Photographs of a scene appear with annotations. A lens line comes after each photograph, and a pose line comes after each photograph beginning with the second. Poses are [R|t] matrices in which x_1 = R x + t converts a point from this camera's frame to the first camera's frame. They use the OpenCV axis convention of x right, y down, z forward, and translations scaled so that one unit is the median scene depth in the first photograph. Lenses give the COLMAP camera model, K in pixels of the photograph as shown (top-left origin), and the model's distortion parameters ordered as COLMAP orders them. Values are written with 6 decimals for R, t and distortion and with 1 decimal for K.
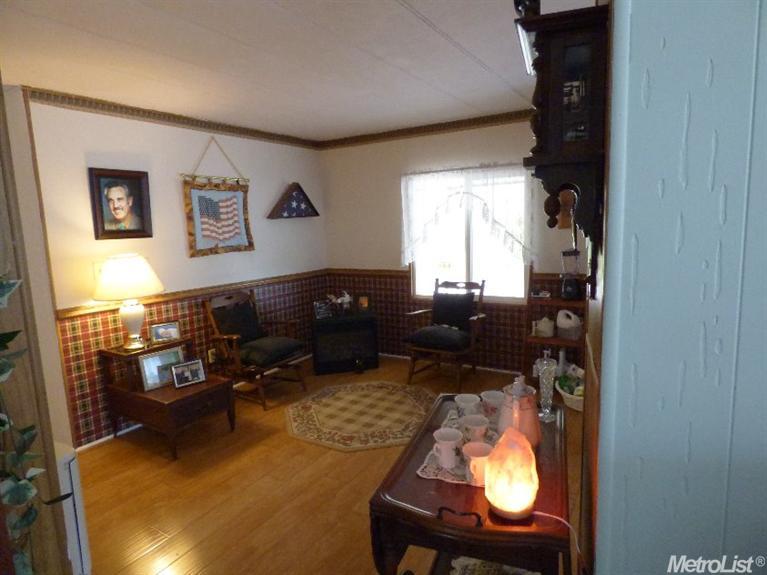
lens RADIAL K [[459.7, 0, 383.5], [0, 459.7, 287.5], [0, 0, 1]] dist [-0.006687, -0.001375]
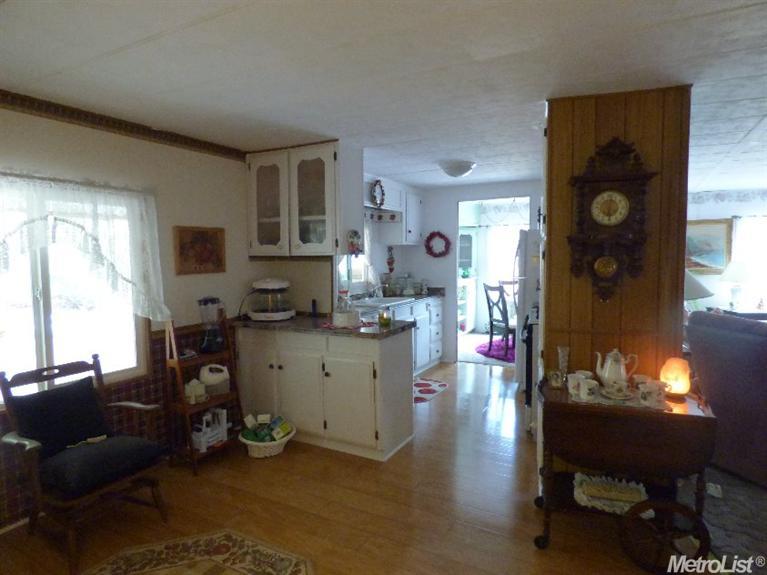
lens RADIAL K [[459.7, 0, 383.5], [0, 459.7, 287.5], [0, 0, 1]] dist [-0.006687, -0.001375]
pose [[-0.050701, -0.037075, 0.998025, -0.471280], [0.144715, 0.988491, 0.044072, -0.083237], [-0.988174, 0.146664, -0.044752, 0.632934]]
